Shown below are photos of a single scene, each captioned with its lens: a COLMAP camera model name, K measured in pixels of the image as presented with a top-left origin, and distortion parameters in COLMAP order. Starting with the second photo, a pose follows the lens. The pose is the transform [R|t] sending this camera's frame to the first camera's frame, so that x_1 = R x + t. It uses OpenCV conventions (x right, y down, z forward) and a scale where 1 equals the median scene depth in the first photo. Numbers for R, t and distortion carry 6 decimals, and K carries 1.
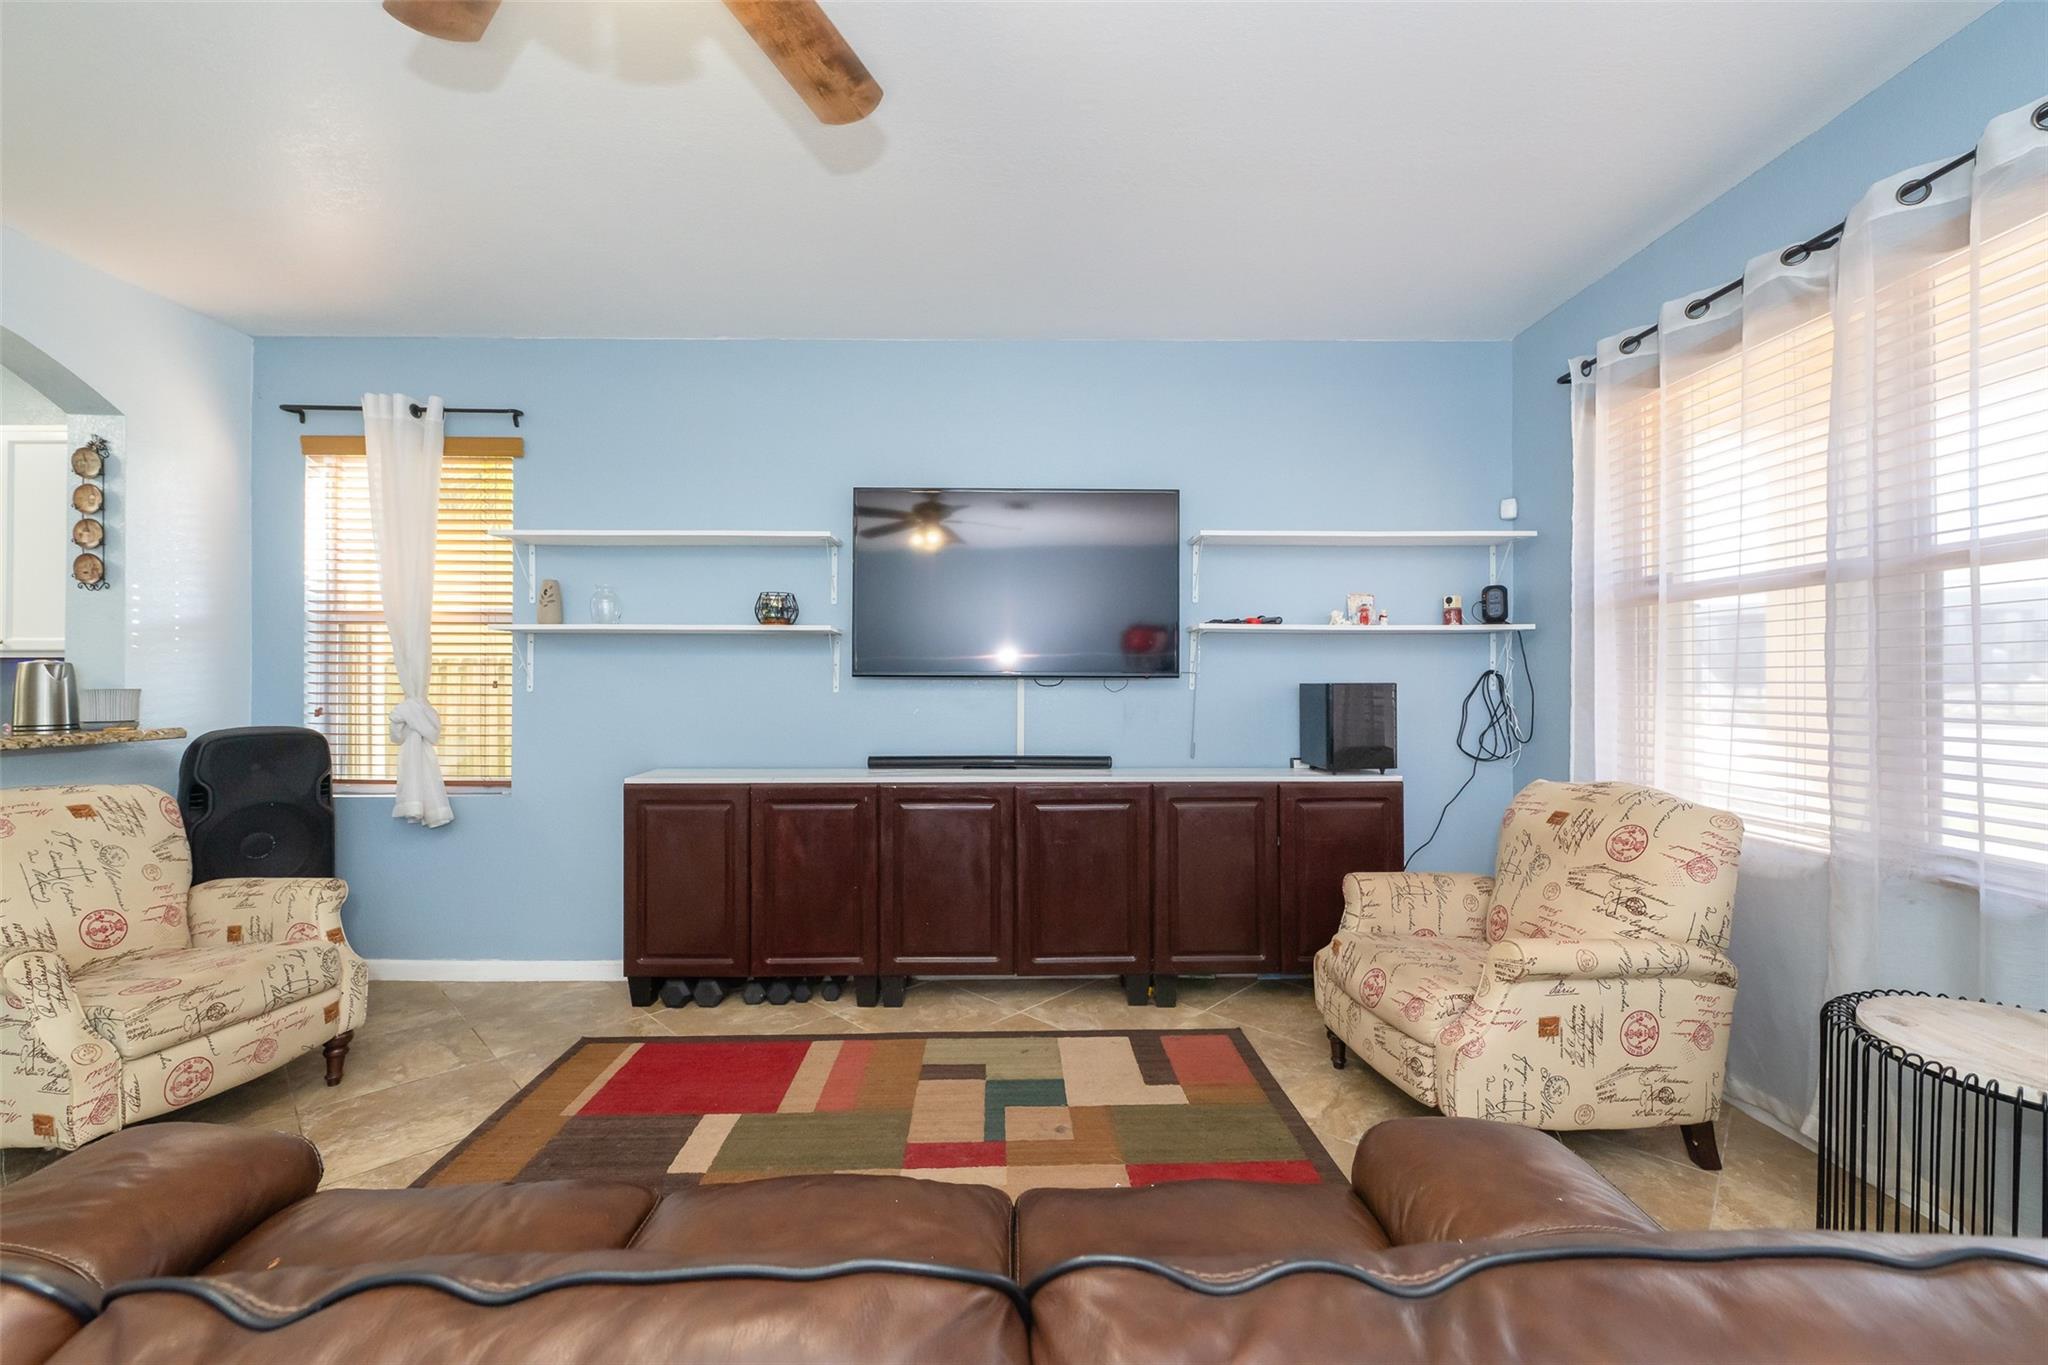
lens RADIAL K [[800.2, 0, 1018.5], [0, 800.2, 674.6], [0, 0, 1]] dist [-0.001735, -0.000445]
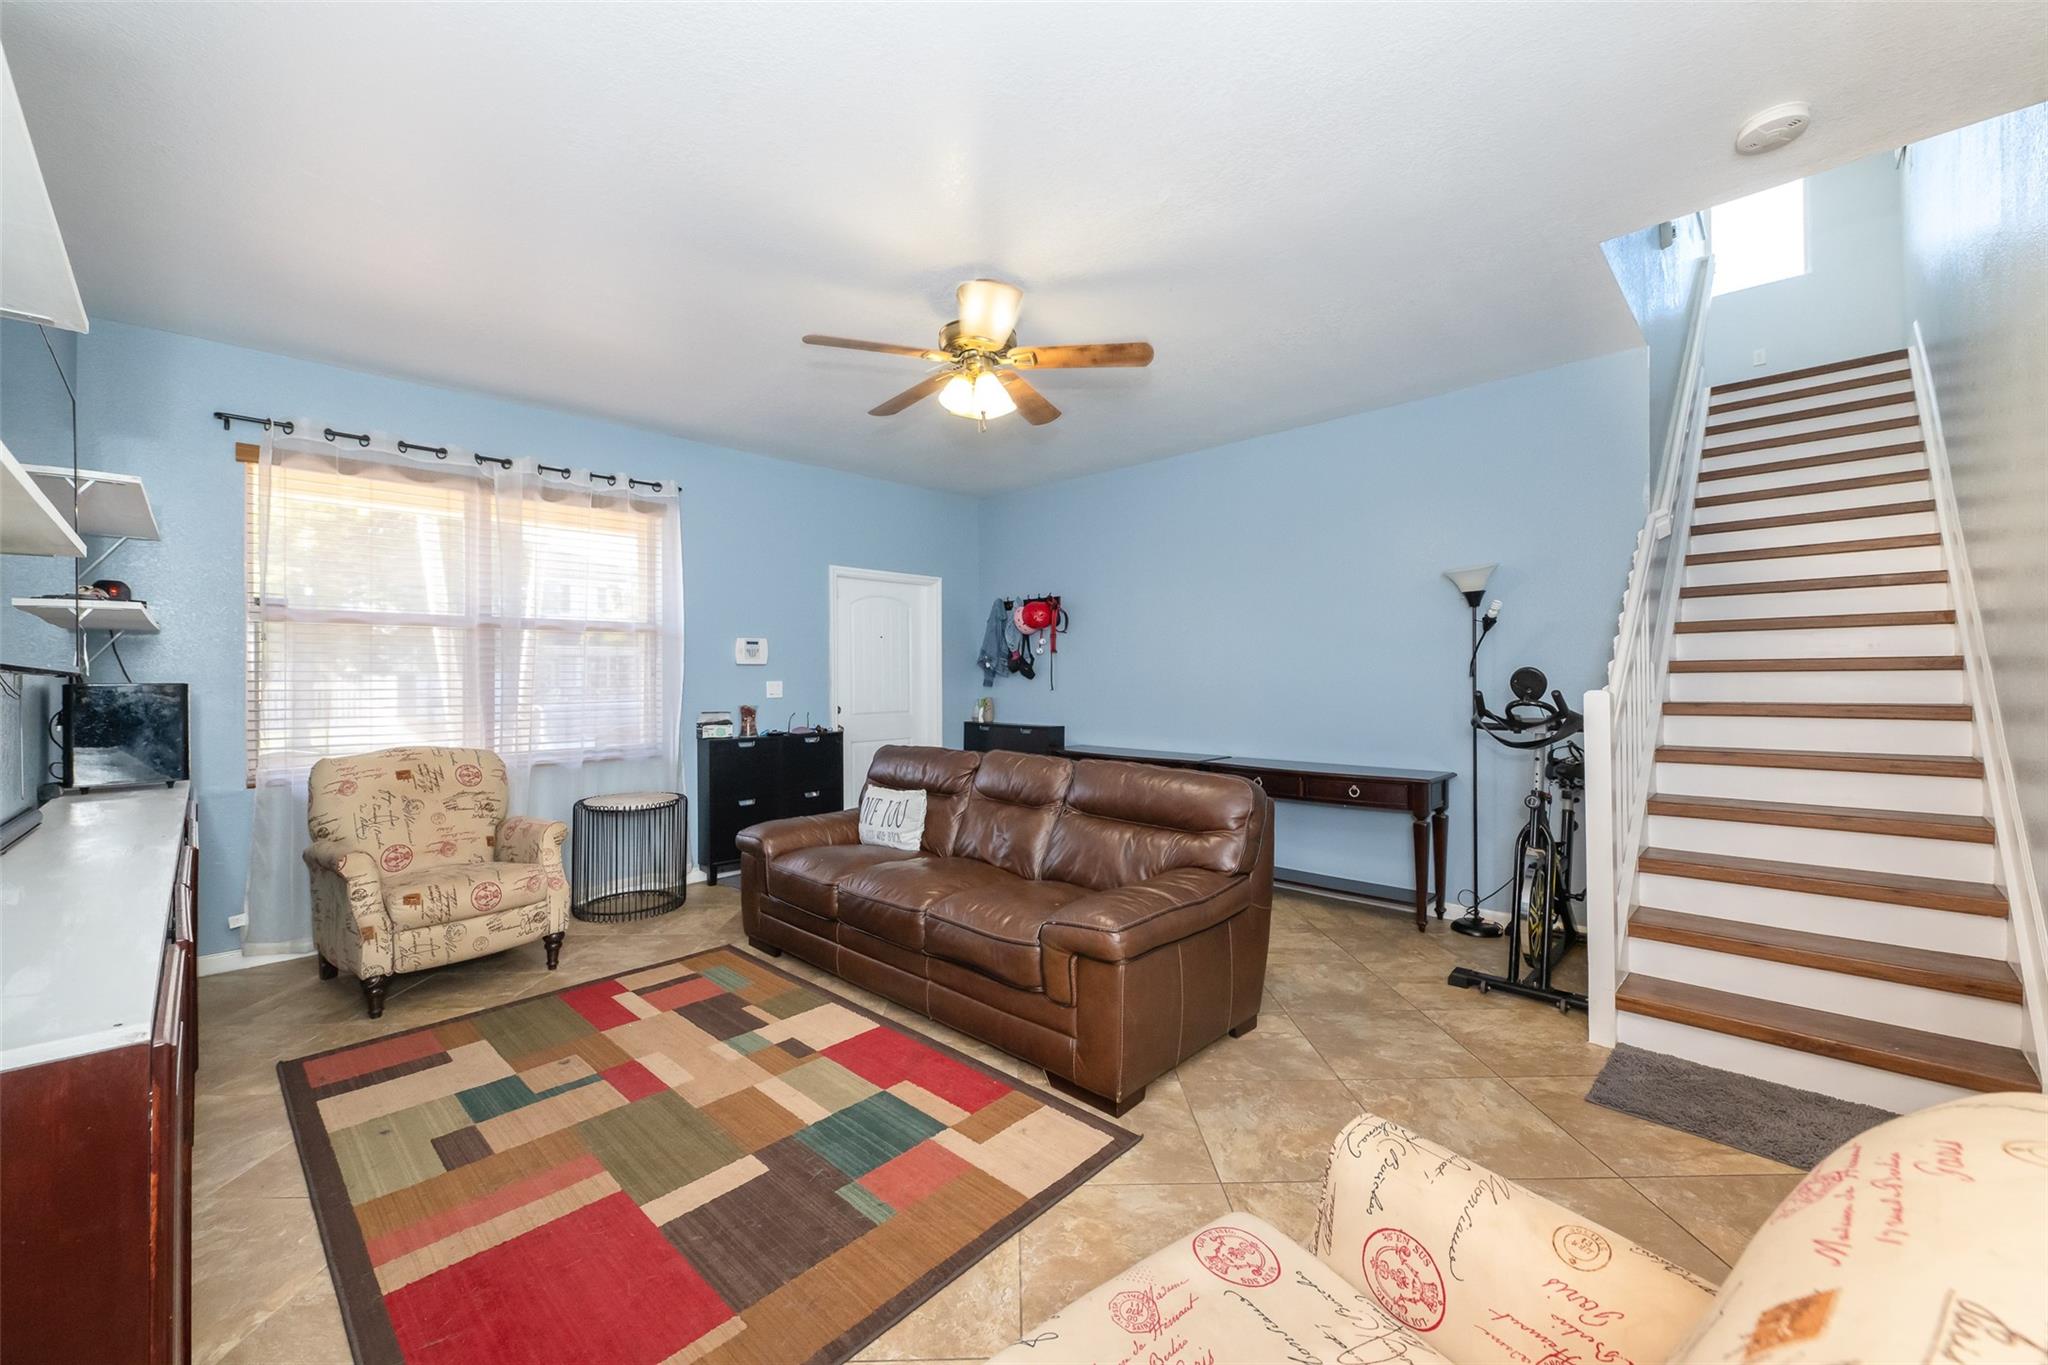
lens RADIAL K [[800.2, 0, 1018.5], [0, 800.2, 674.6], [0, 0, 1]] dist [-0.001735, -0.000445]
pose [[-0.703739, -0.006824, 0.710426, -1.184539], [-0.012273, 0.999921, -0.002553, -0.013130], [-0.710353, -0.010516, -0.703767, 1.278214]]
